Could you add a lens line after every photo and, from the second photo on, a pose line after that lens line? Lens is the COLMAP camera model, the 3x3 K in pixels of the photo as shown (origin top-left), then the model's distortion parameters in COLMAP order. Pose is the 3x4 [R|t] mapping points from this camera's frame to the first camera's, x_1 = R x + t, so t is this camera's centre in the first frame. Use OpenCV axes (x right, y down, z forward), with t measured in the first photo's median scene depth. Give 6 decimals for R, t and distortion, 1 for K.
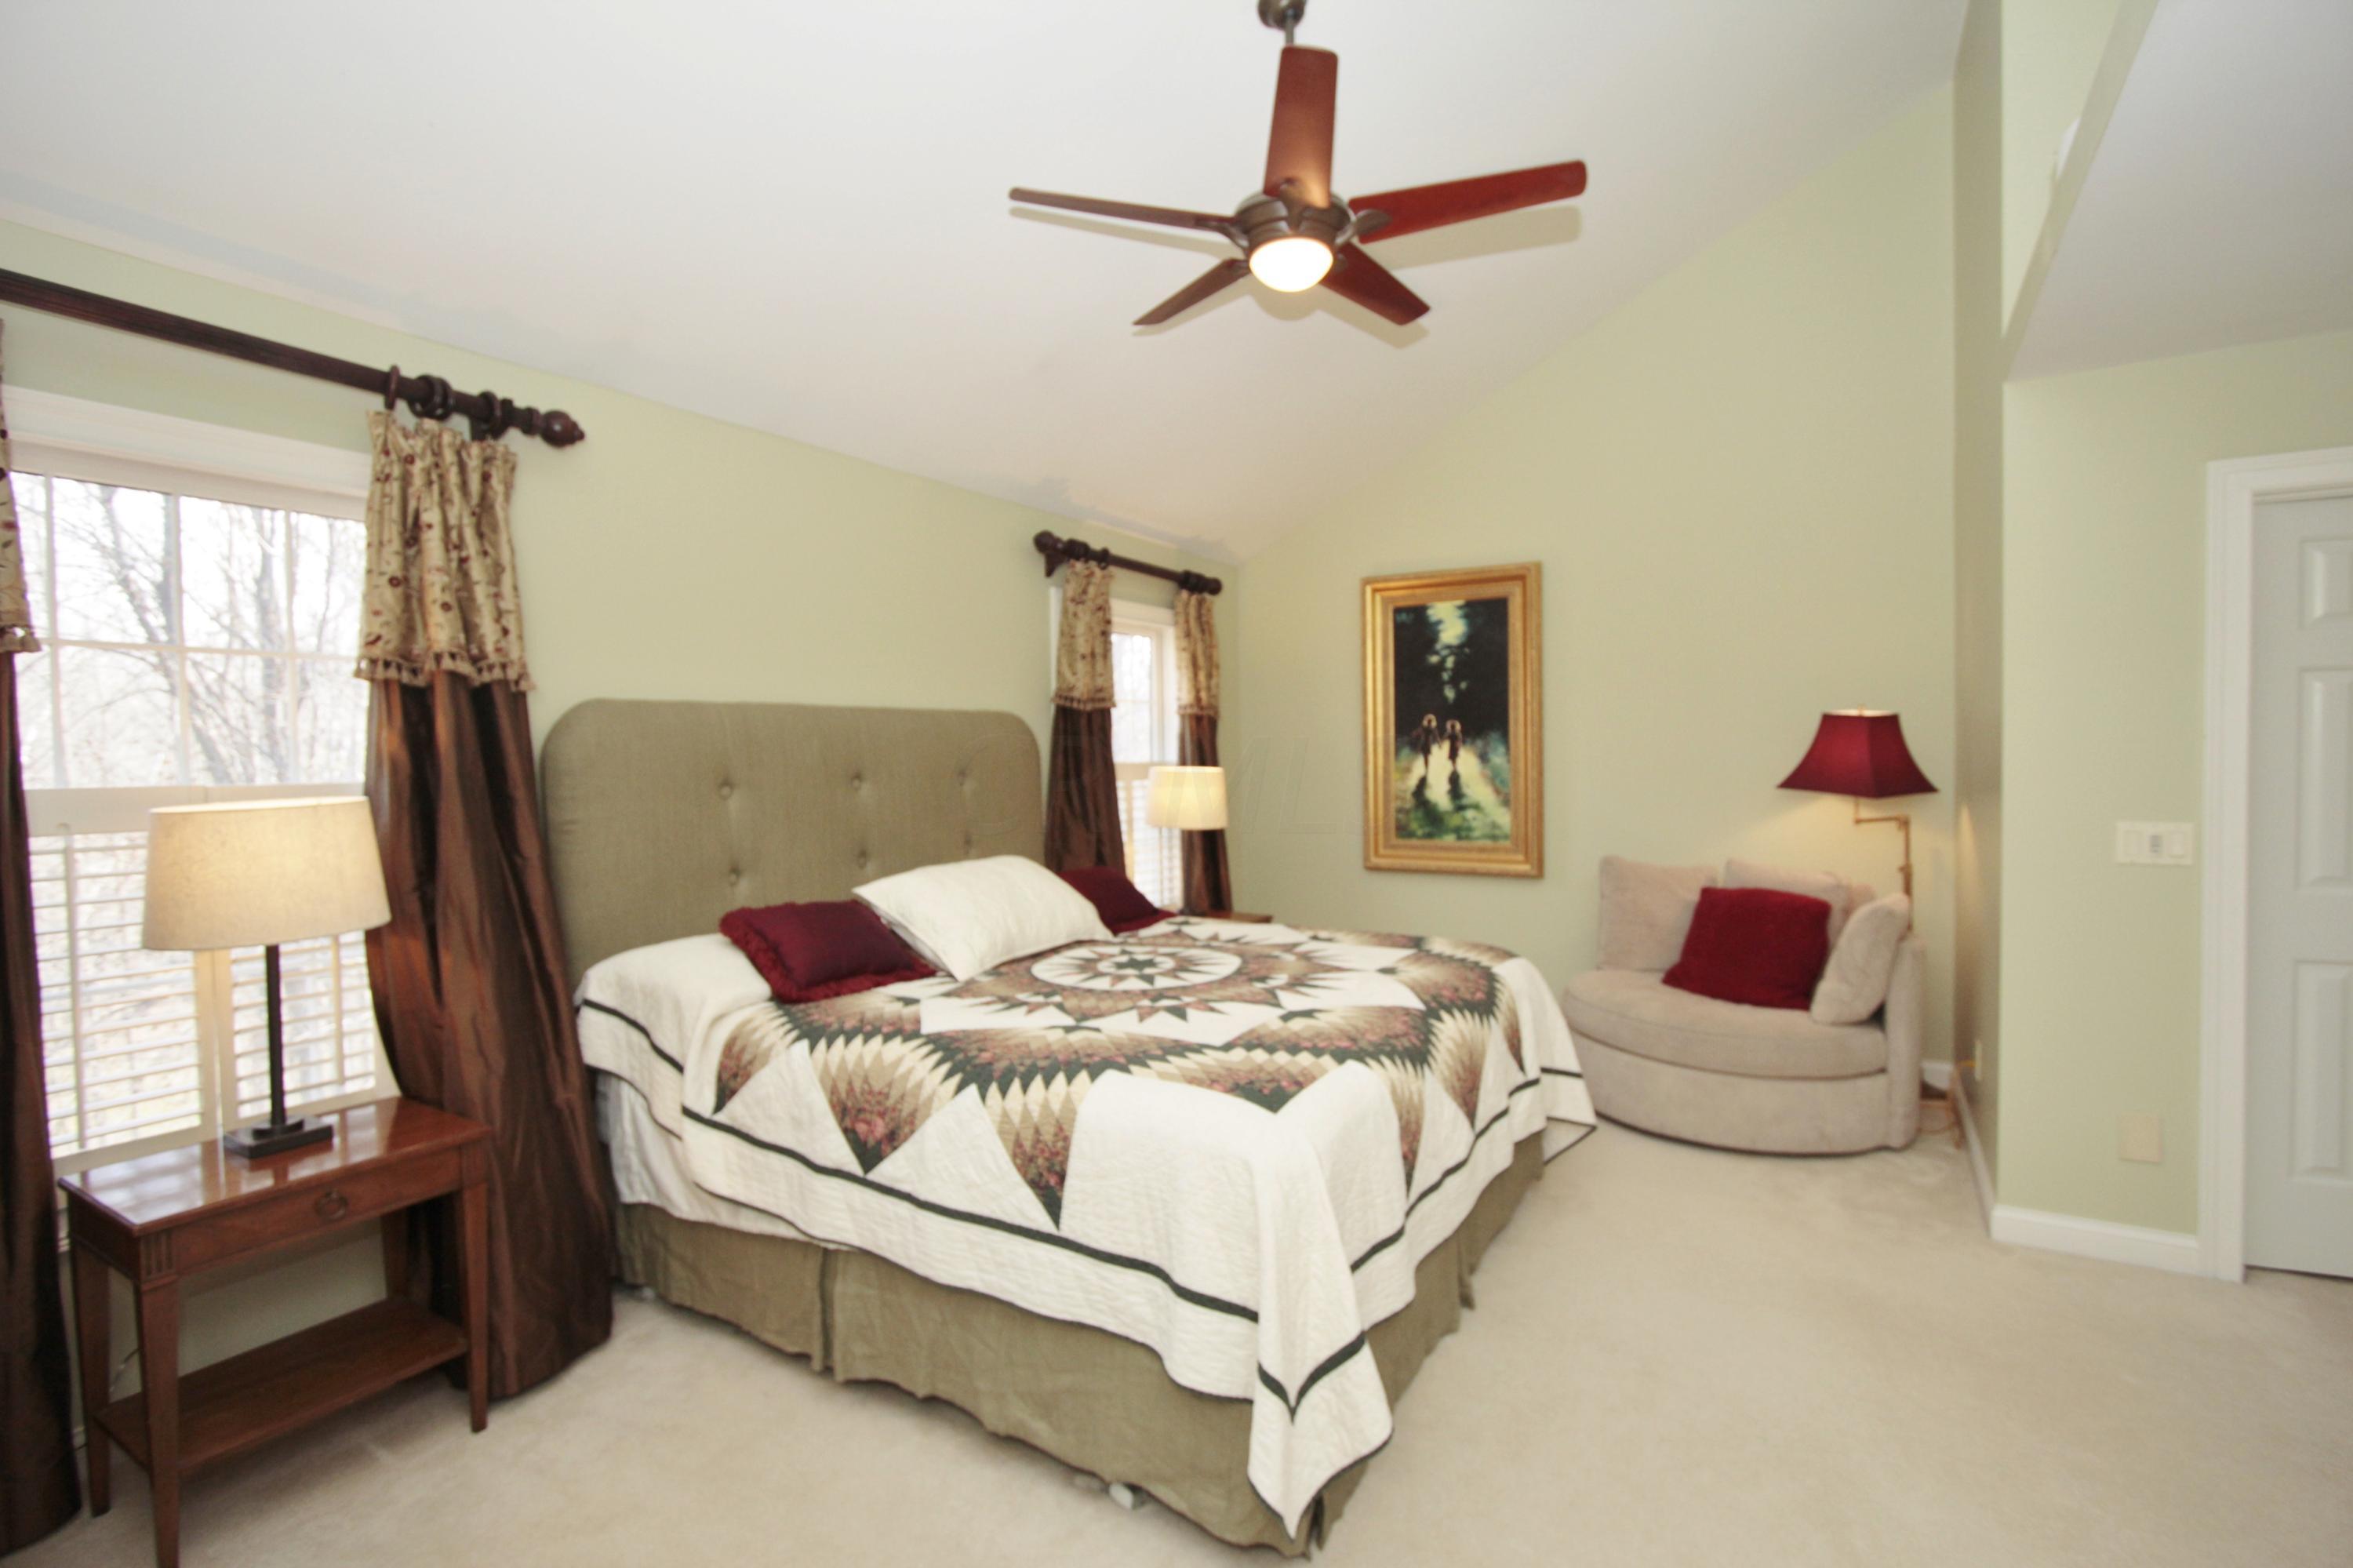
lens RADIAL K [[1075.6, 0, 1176.5], [0, 1075.6, 784.0], [0, 0, 1]] dist [-0.016910, 0.000119]
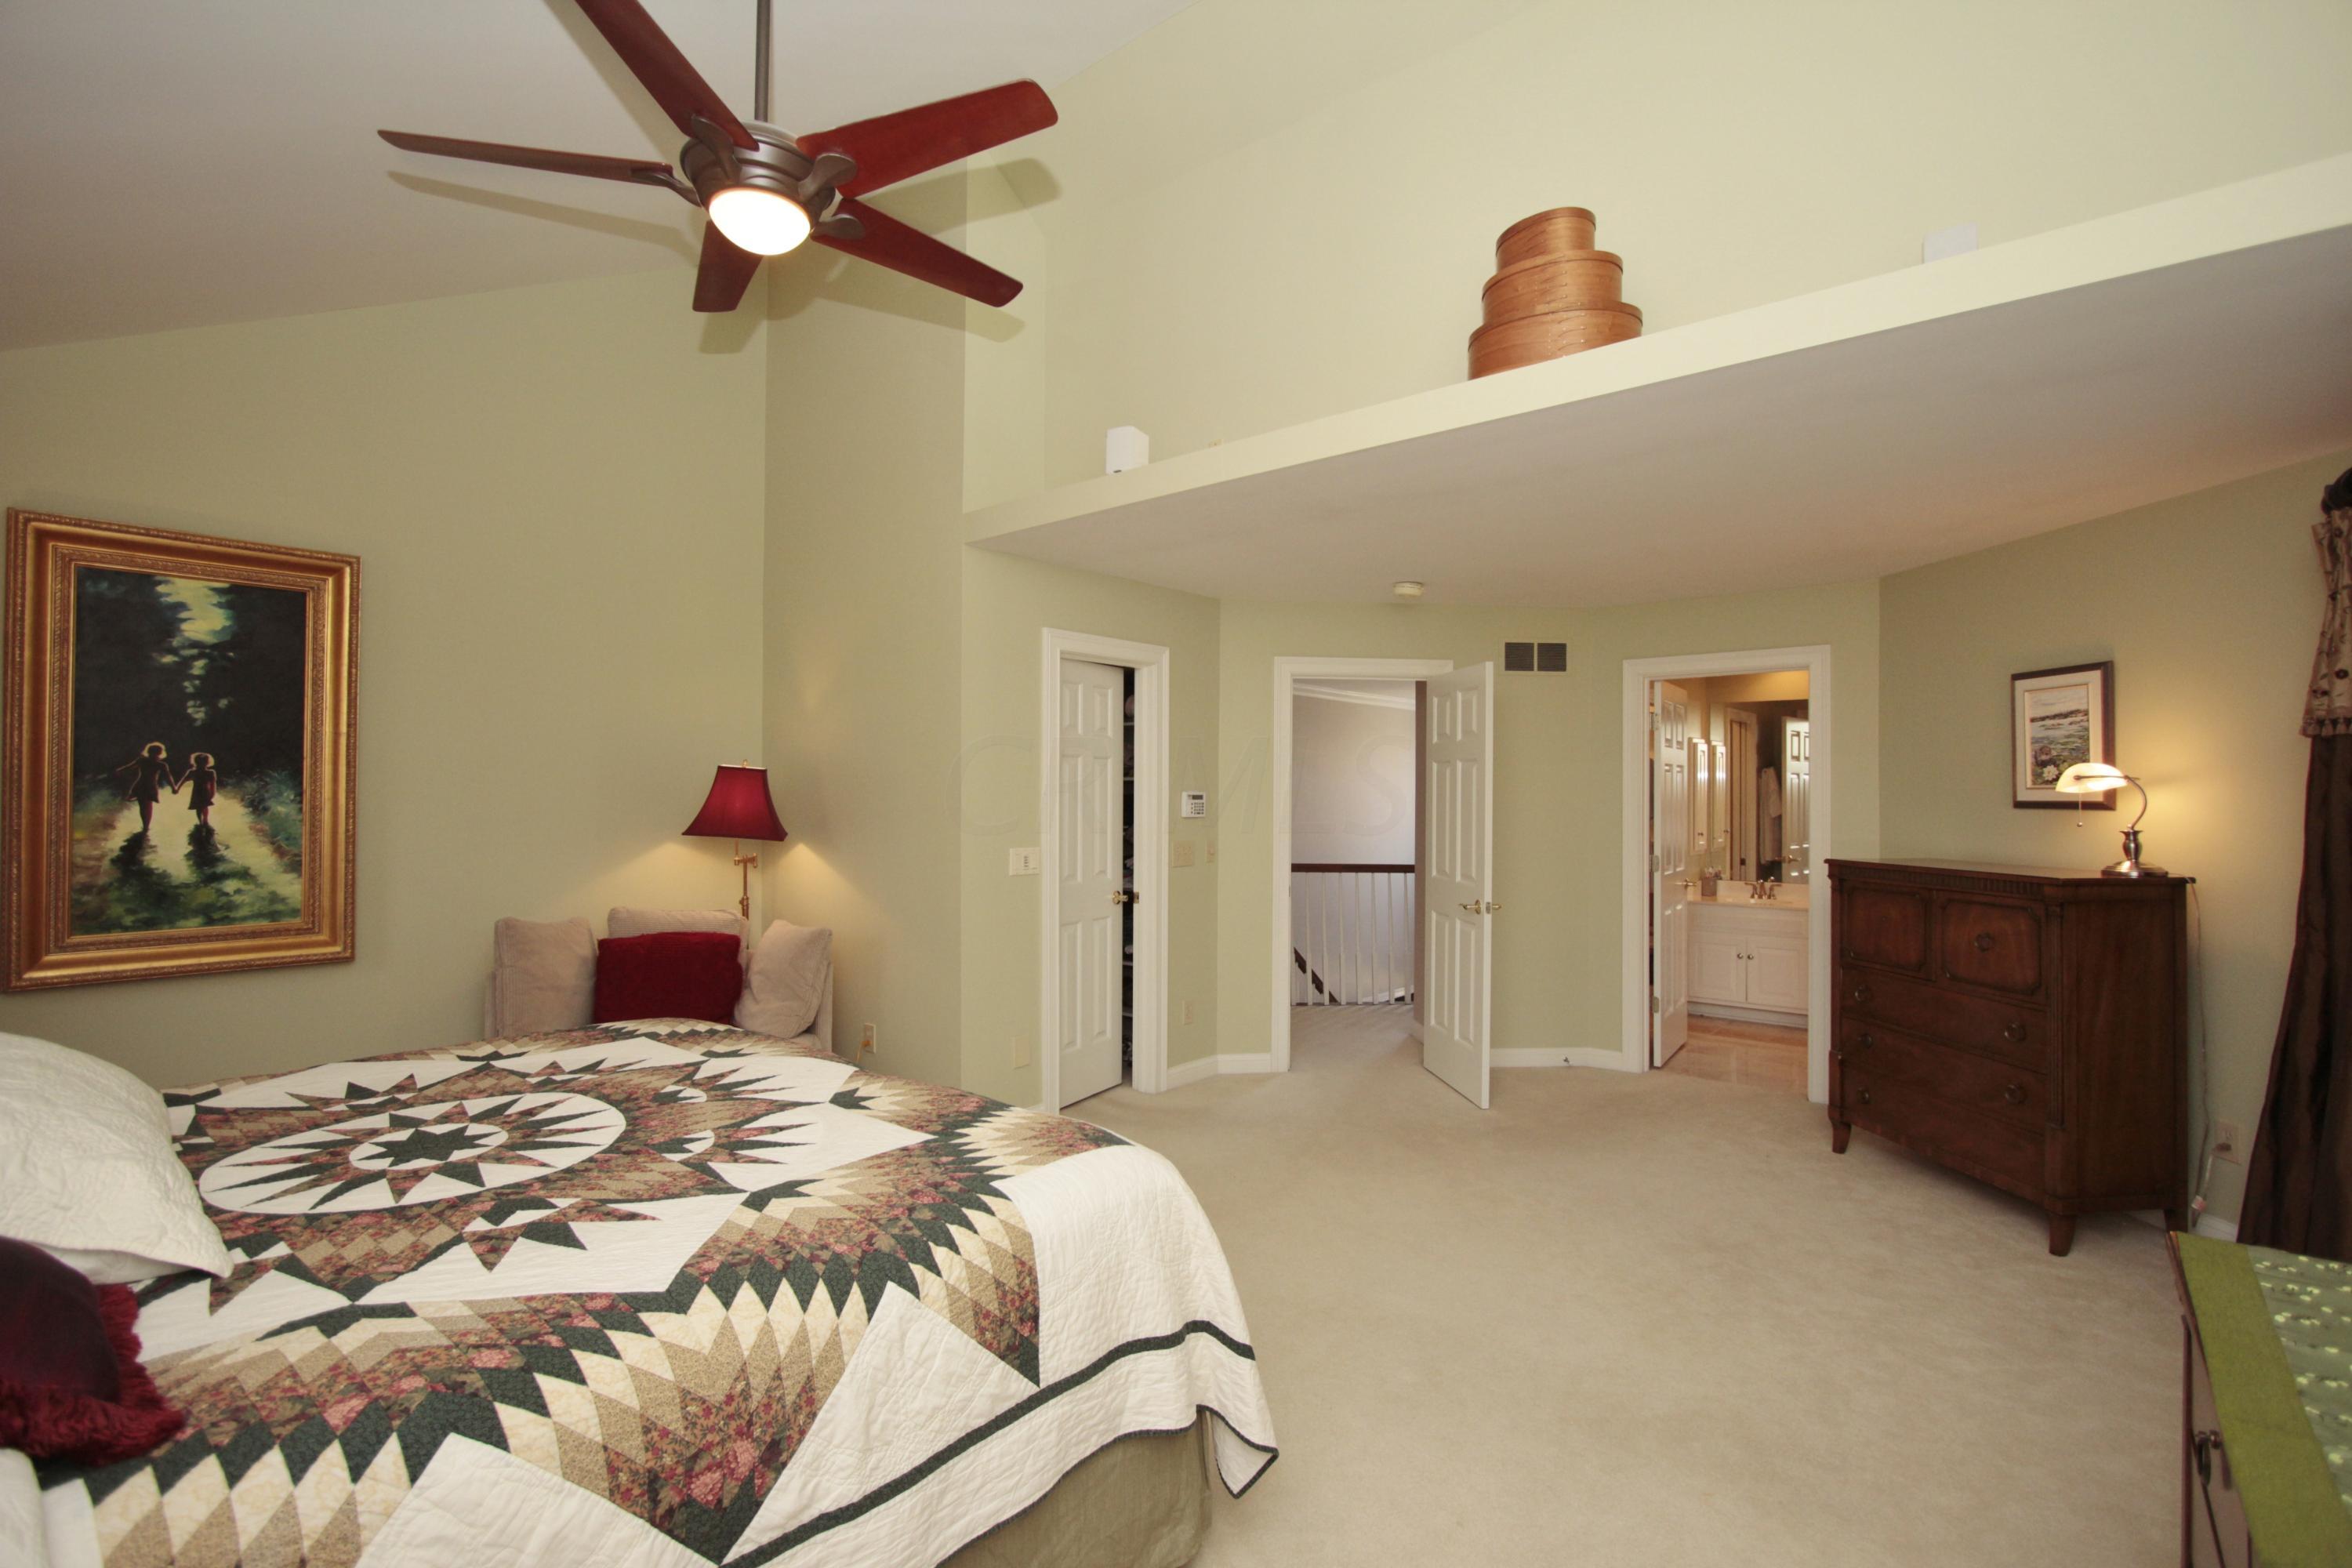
lens RADIAL K [[1122.6, 0, 1119.1], [0, 1122.6, 796.5], [0, 0, 1]] dist [0.001931, 0.000241]
pose [[0.156000, 0.010143, 0.987705, -0.412580], [0.022196, 0.999659, -0.013771, -0.008331], [-0.987508, 0.024072, 0.155722, 0.345303]]
